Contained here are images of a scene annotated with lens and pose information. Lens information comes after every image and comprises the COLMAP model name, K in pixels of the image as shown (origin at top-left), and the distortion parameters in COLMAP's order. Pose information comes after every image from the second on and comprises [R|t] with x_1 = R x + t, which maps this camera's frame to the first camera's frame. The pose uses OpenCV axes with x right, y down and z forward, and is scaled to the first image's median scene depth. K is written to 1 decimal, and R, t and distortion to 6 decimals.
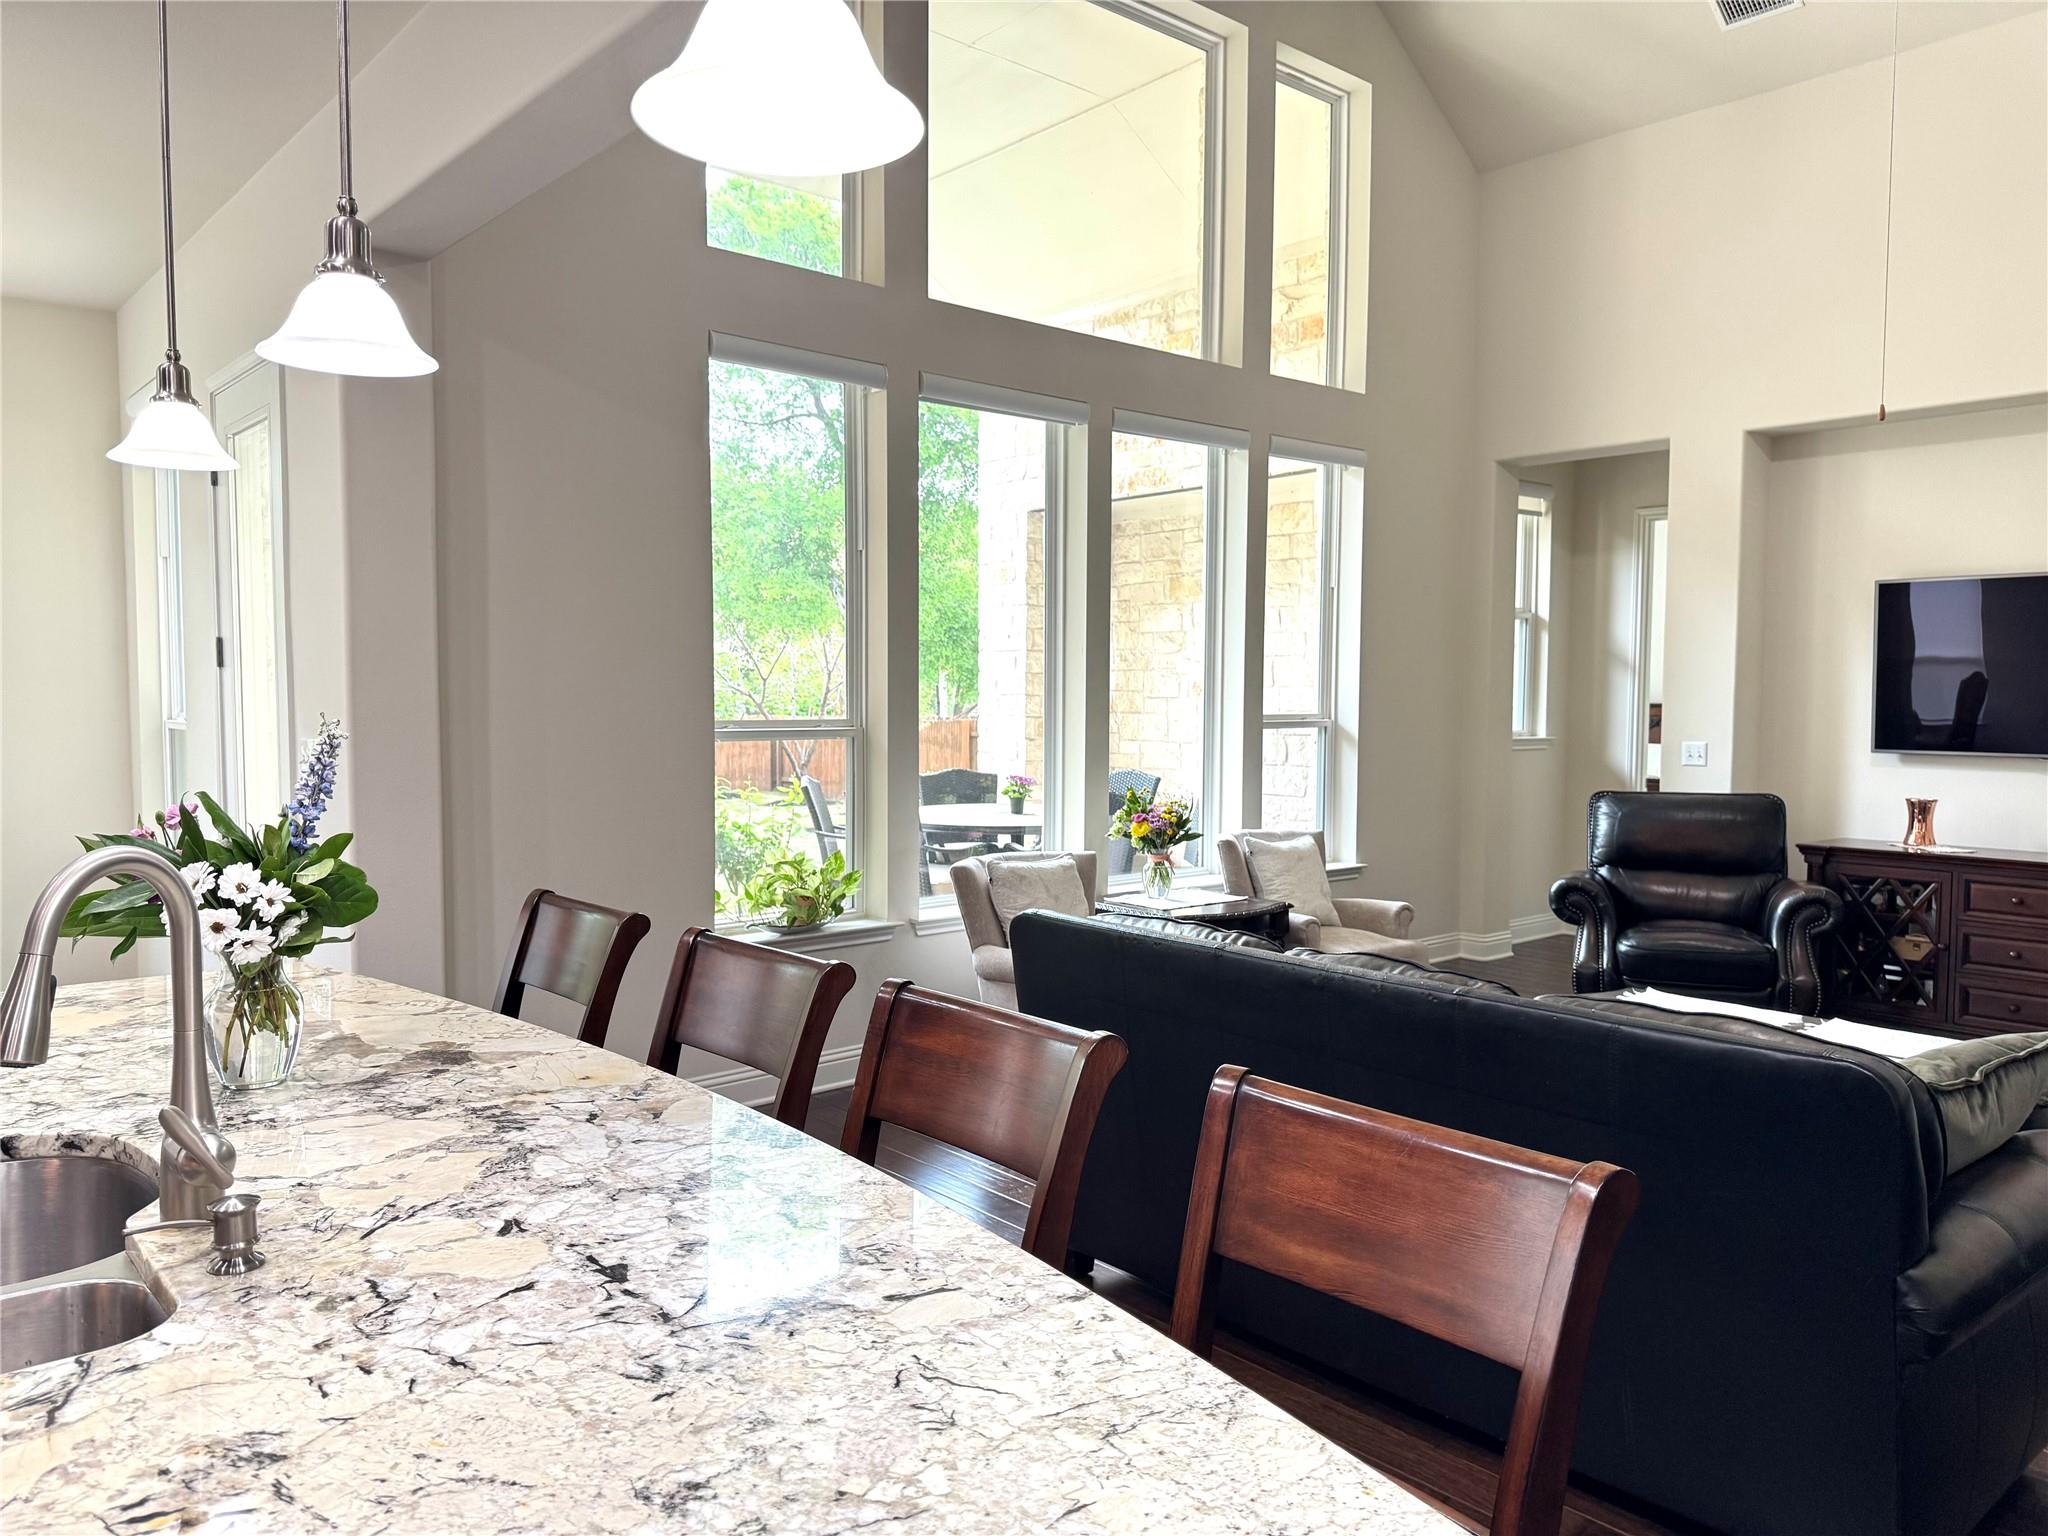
lens RADIAL K [[1469.0, 0, 1019.7], [0, 1469.0, 760.0], [0, 0, 1]] dist [0.087503, -0.117537]
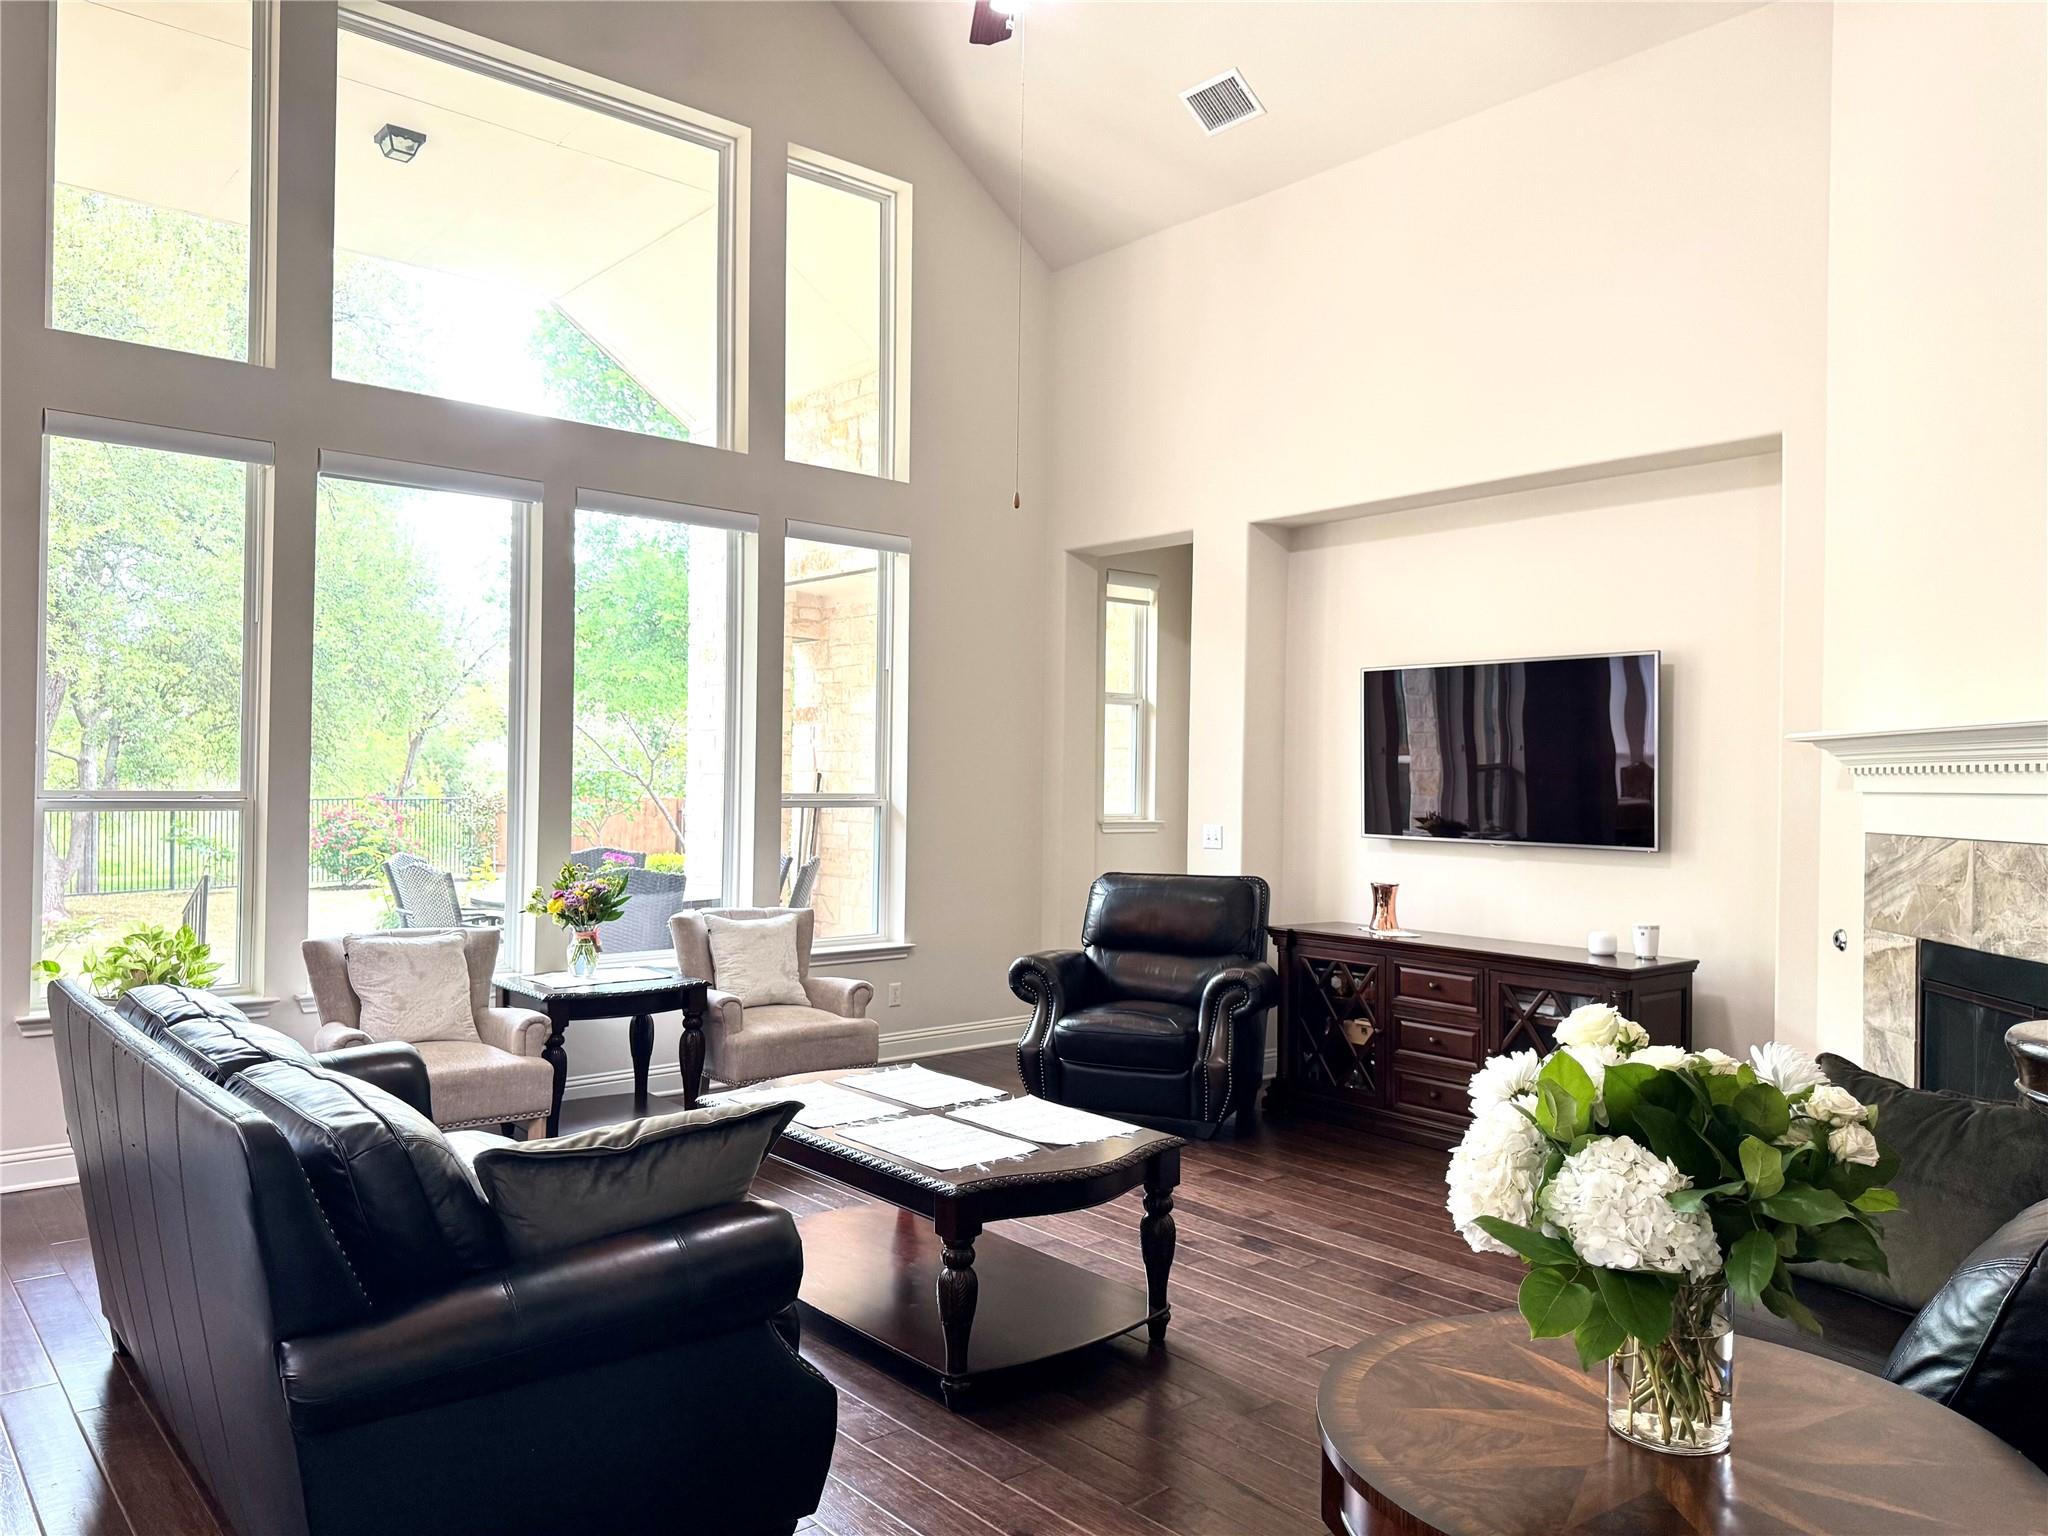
lens RADIAL K [[1469.0, 0, 1019.7], [0, 1469.0, 760.0], [0, 0, 1]] dist [0.087503, -0.117537]
pose [[0.999838, 0.009538, -0.015259, 0.383086], [-0.010422, 0.998205, -0.058975, 0.004576], [0.014669, 0.059125, 0.998143, -0.001467]]
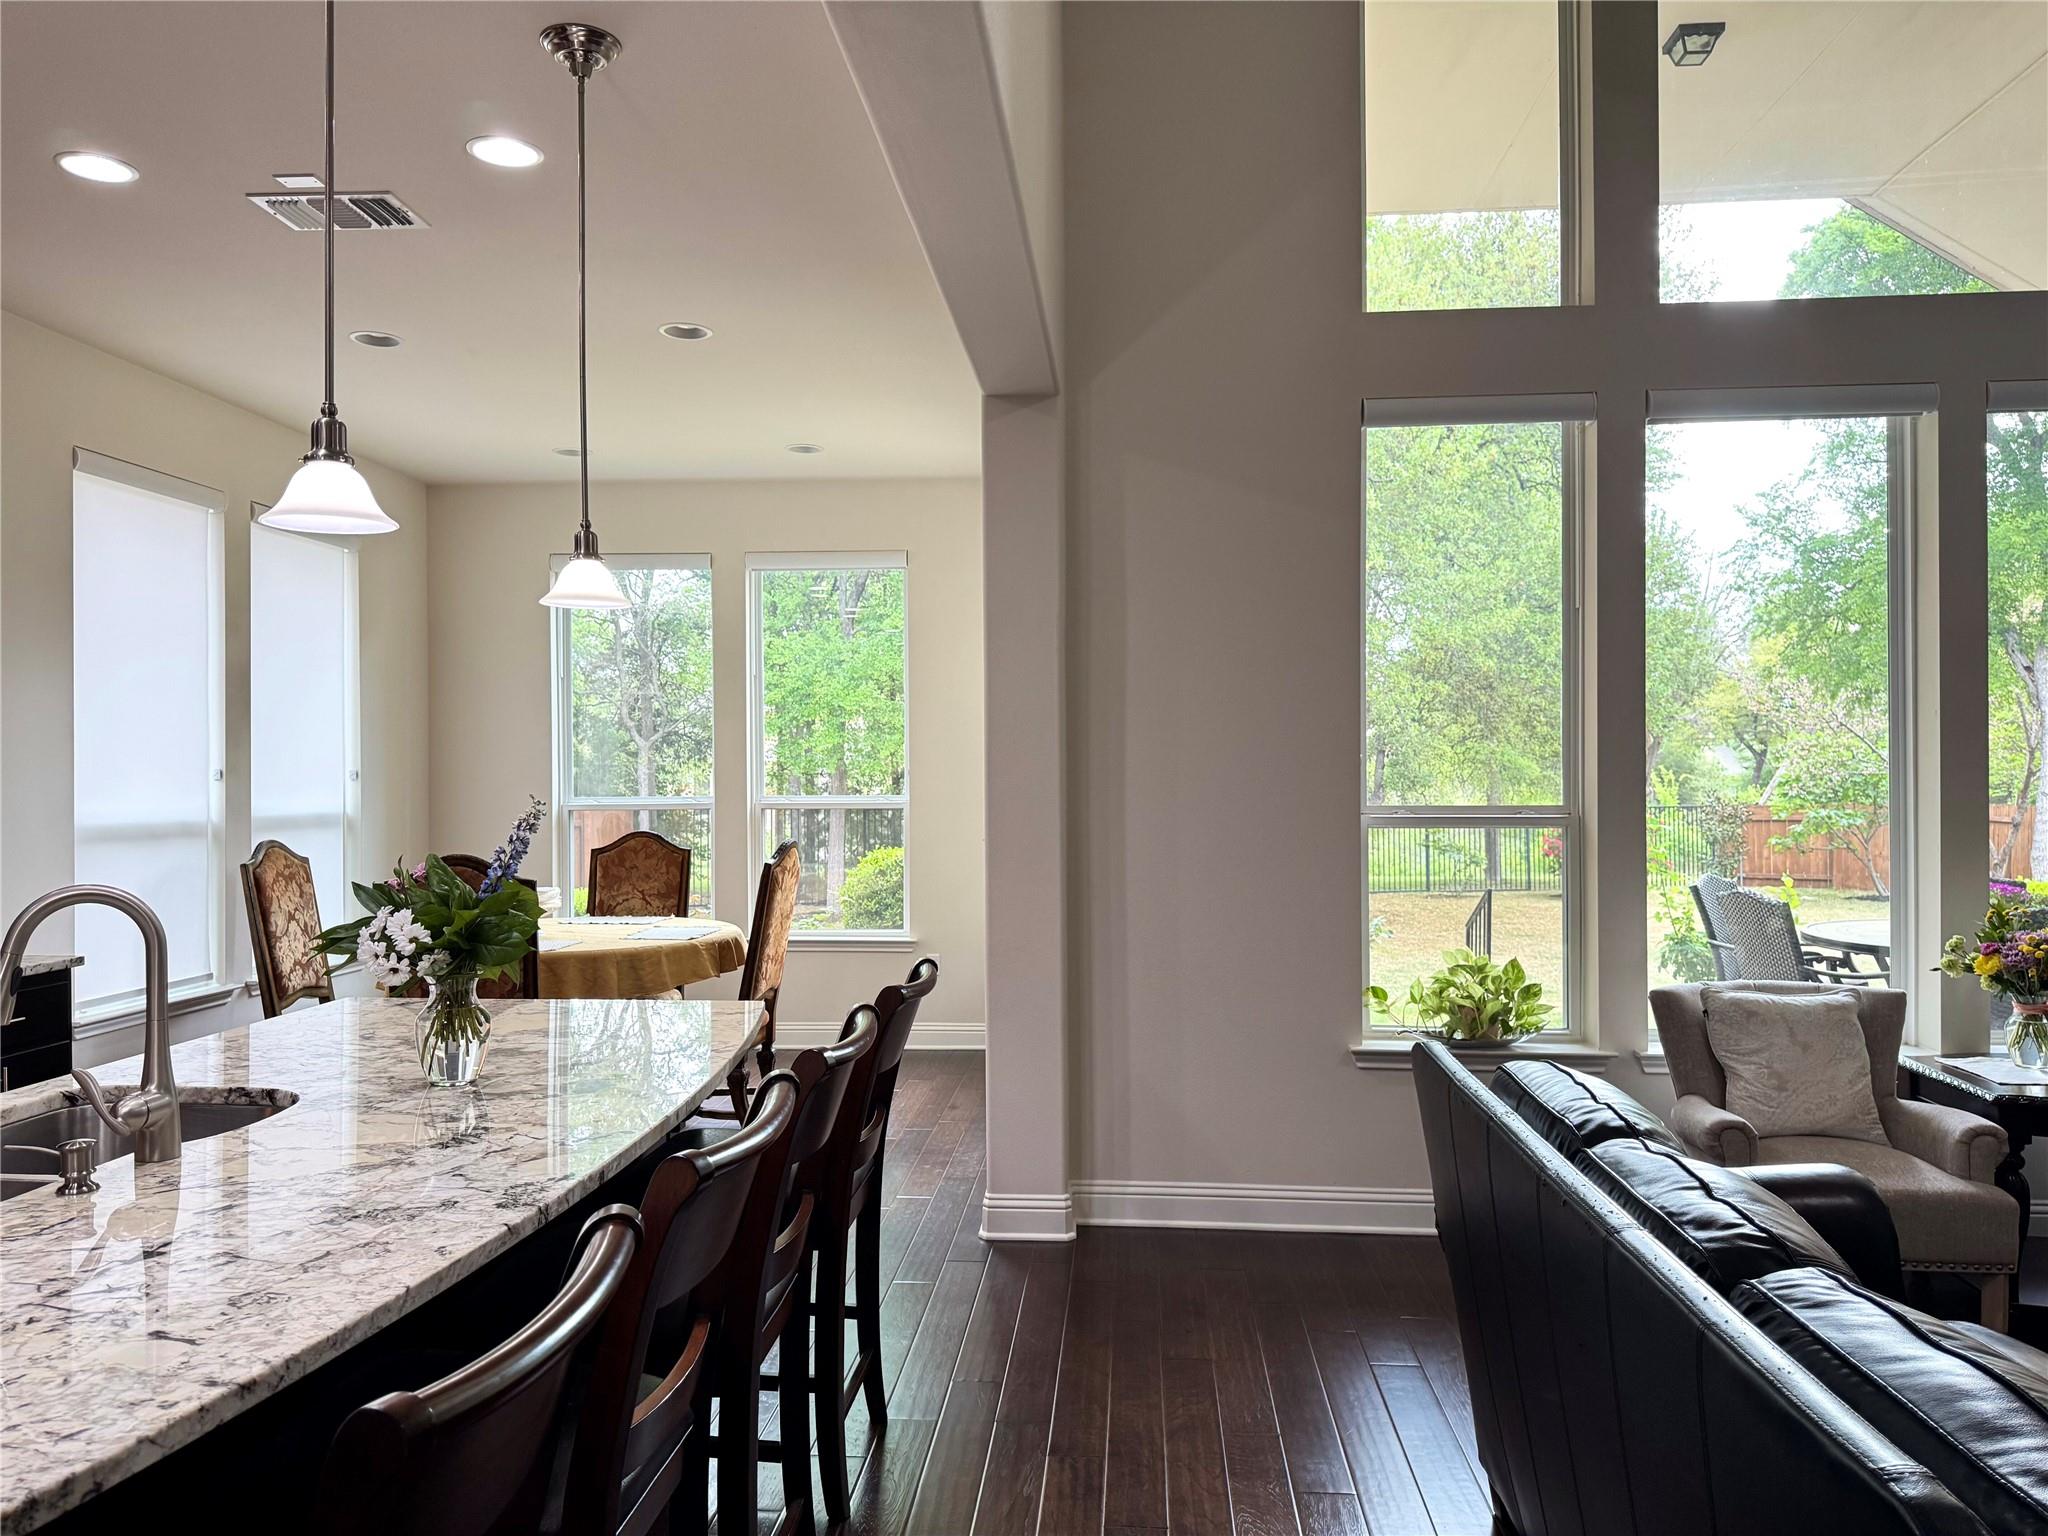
lens RADIAL K [[1470.4, 0, 1000.9], [0, 1470.4, 769.1], [0, 0, 1]] dist [0.003005, -0.005652]
pose [[0.692134, -0.012016, -0.721669, 0.247921], [-0.026063, 0.998793, -0.041627, -0.004494], [0.721298, 0.047621, 0.690986, 0.151233]]
